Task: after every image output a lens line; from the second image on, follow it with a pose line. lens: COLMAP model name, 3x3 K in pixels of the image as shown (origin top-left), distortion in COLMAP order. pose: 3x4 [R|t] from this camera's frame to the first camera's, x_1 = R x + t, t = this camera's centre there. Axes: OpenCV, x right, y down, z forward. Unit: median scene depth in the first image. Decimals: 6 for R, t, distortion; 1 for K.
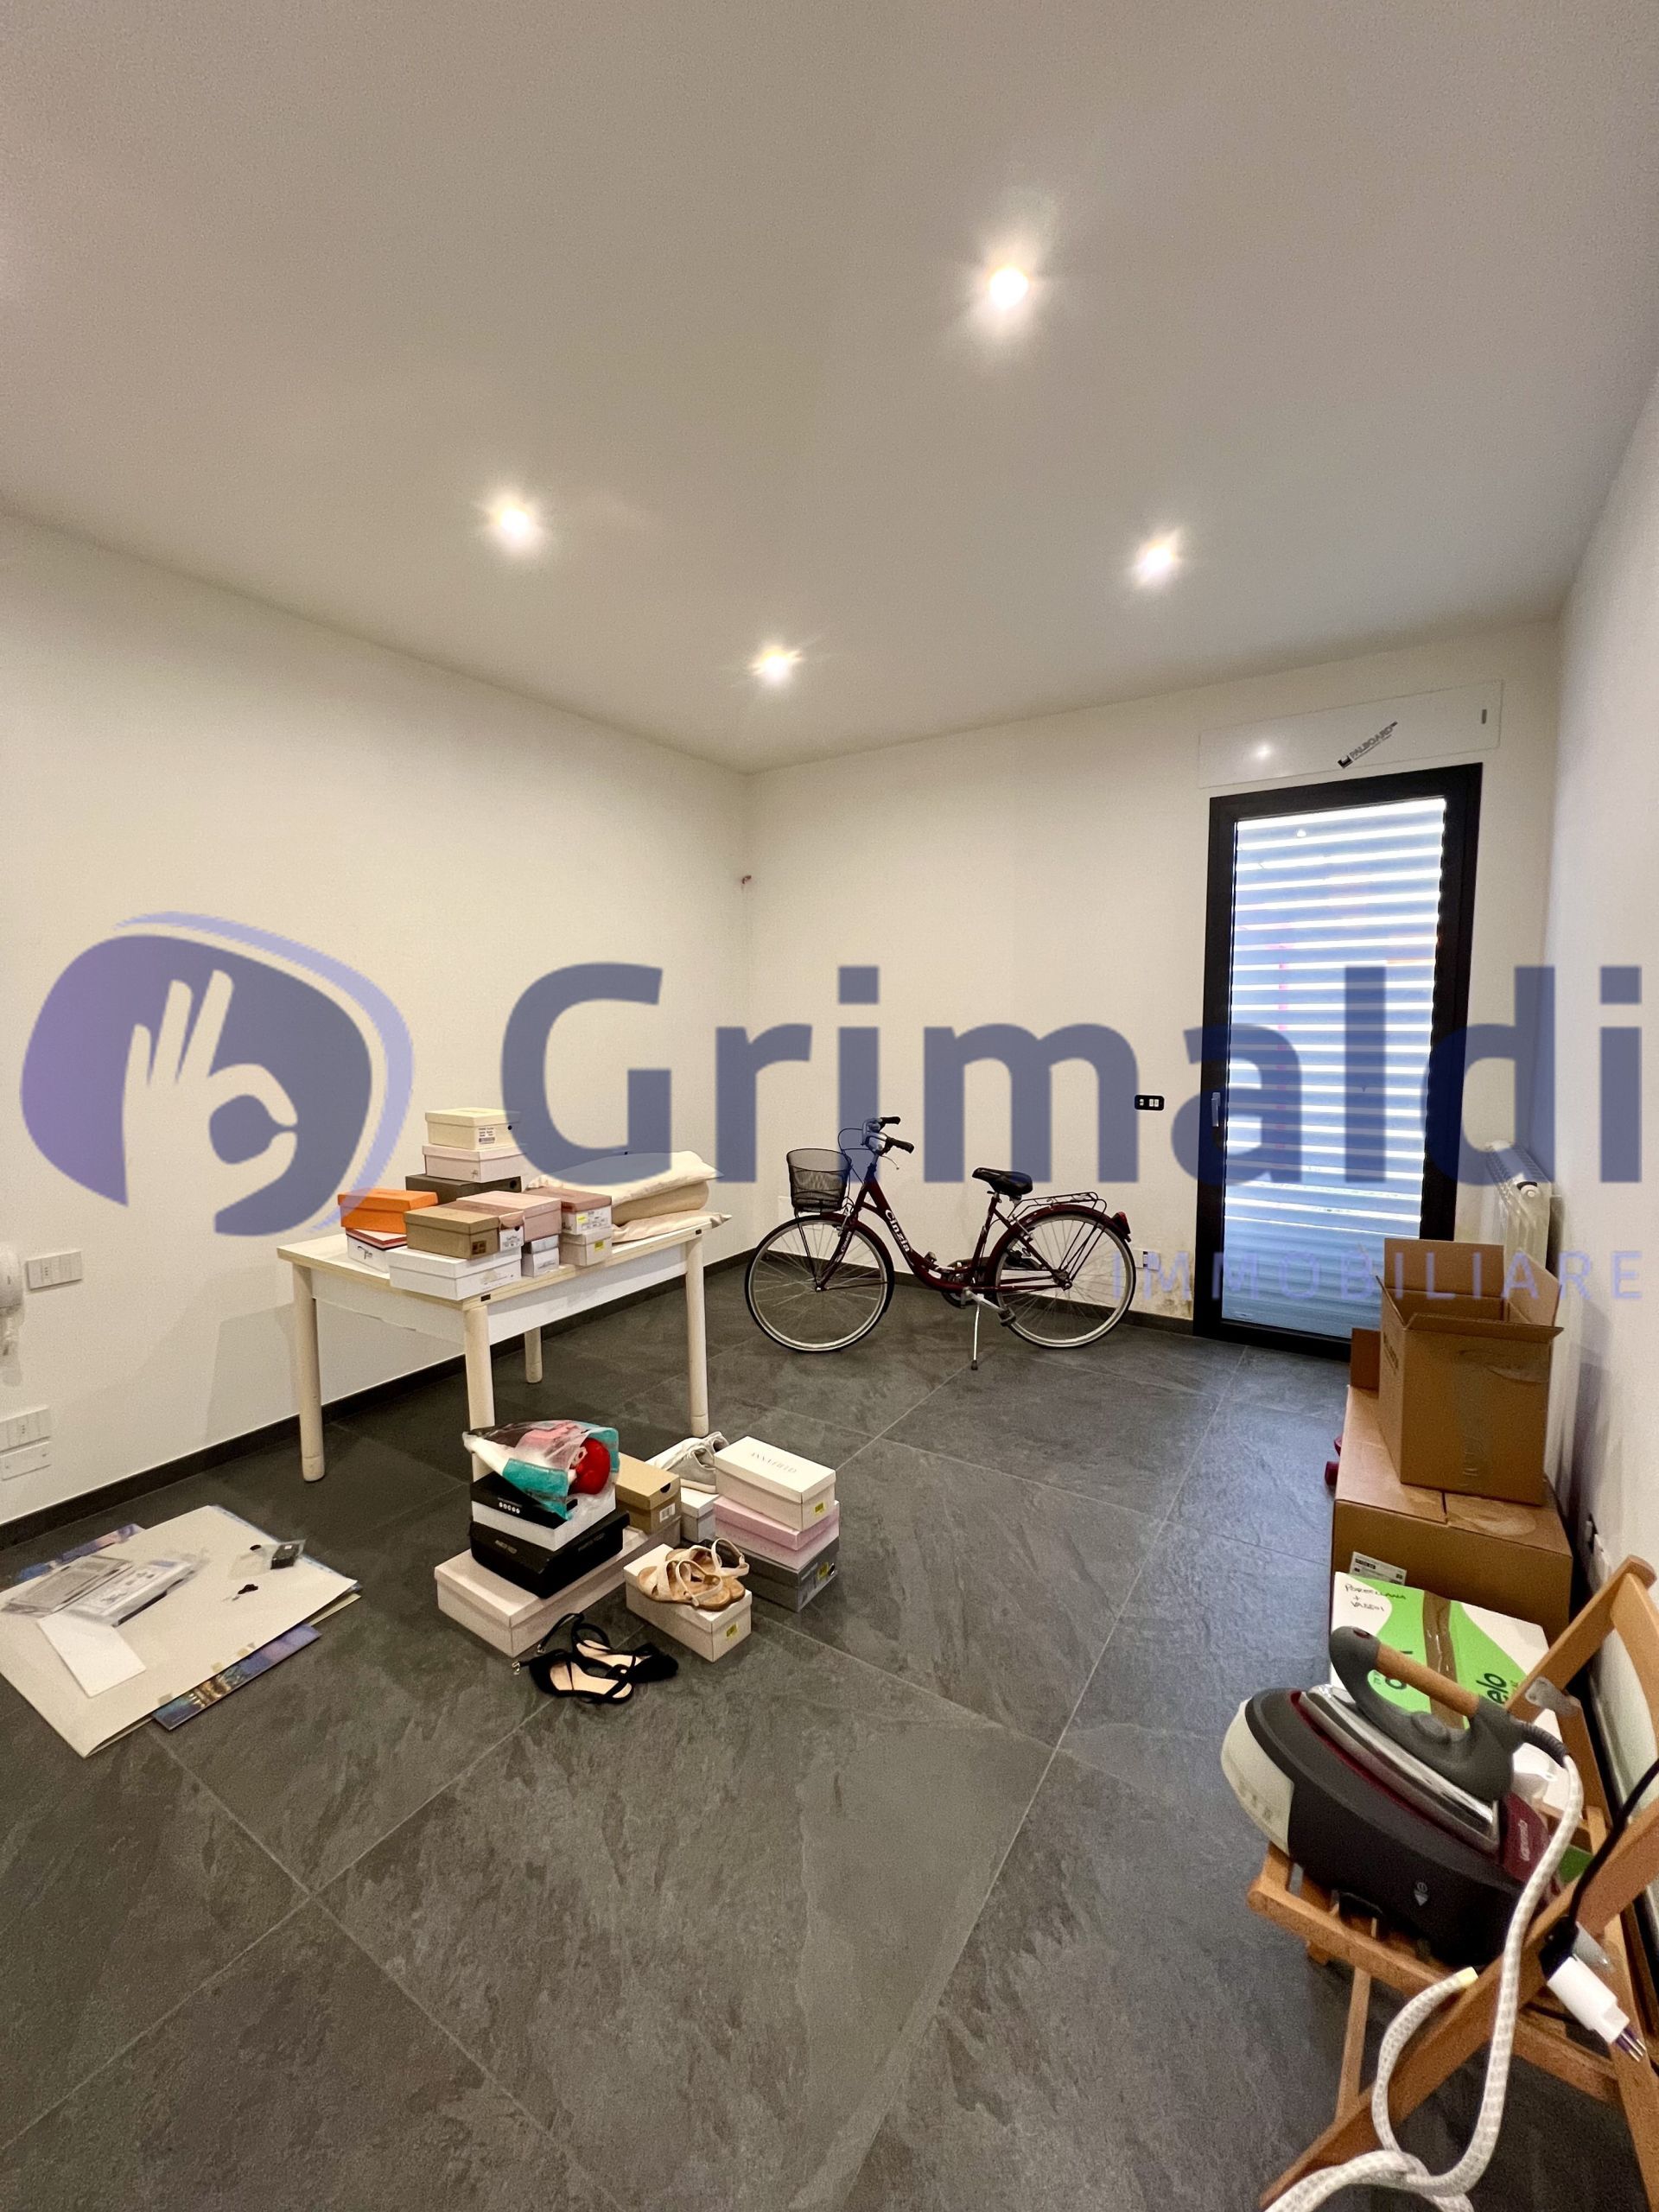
lens RADIAL K [[892.5, 0, 832.2], [0, 892.5, 1102.7], [0, 0, 1]] dist [-0.000975, 0.000581]
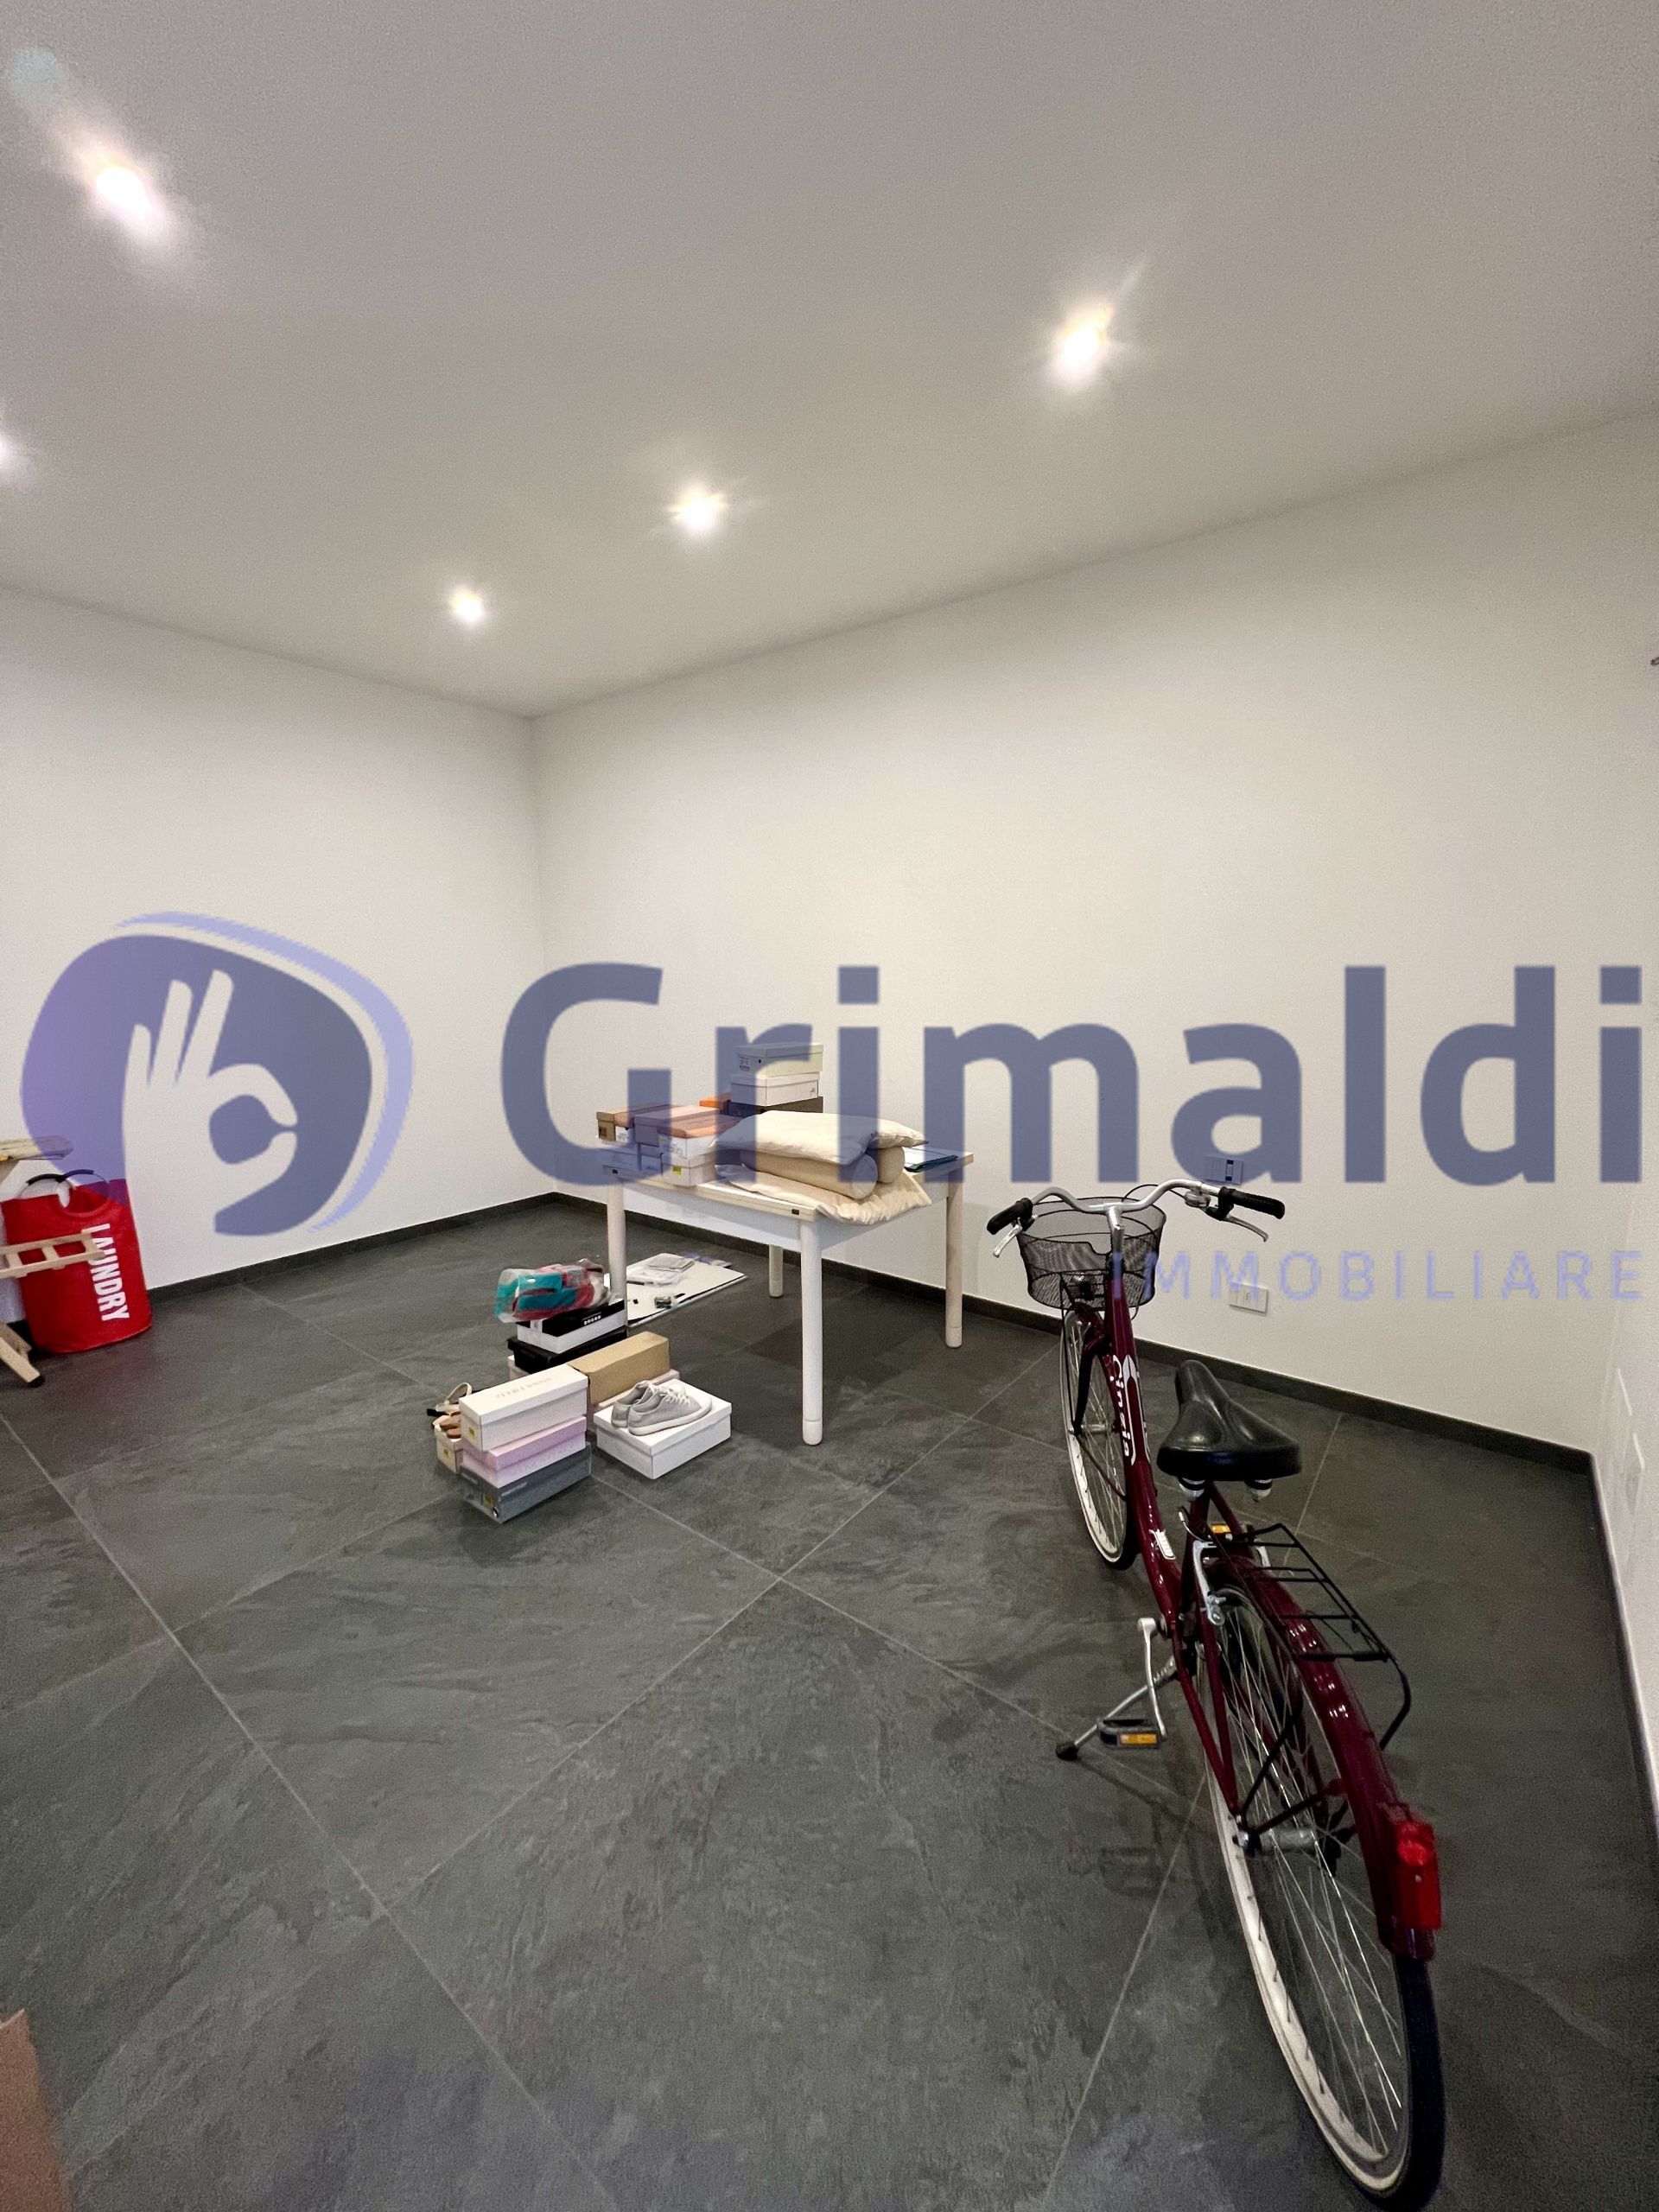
lens RADIAL K [[892.5, 0, 832.2], [0, 892.5, 1105.3], [0, 0, 1]] dist [-0.000975, 0.000581]
pose [[-0.079741, 0.164569, -0.983137, 0.779352], [-0.102055, 0.979747, 0.172279, -0.127641], [0.991578, 0.114072, -0.061331, 1.210179]]
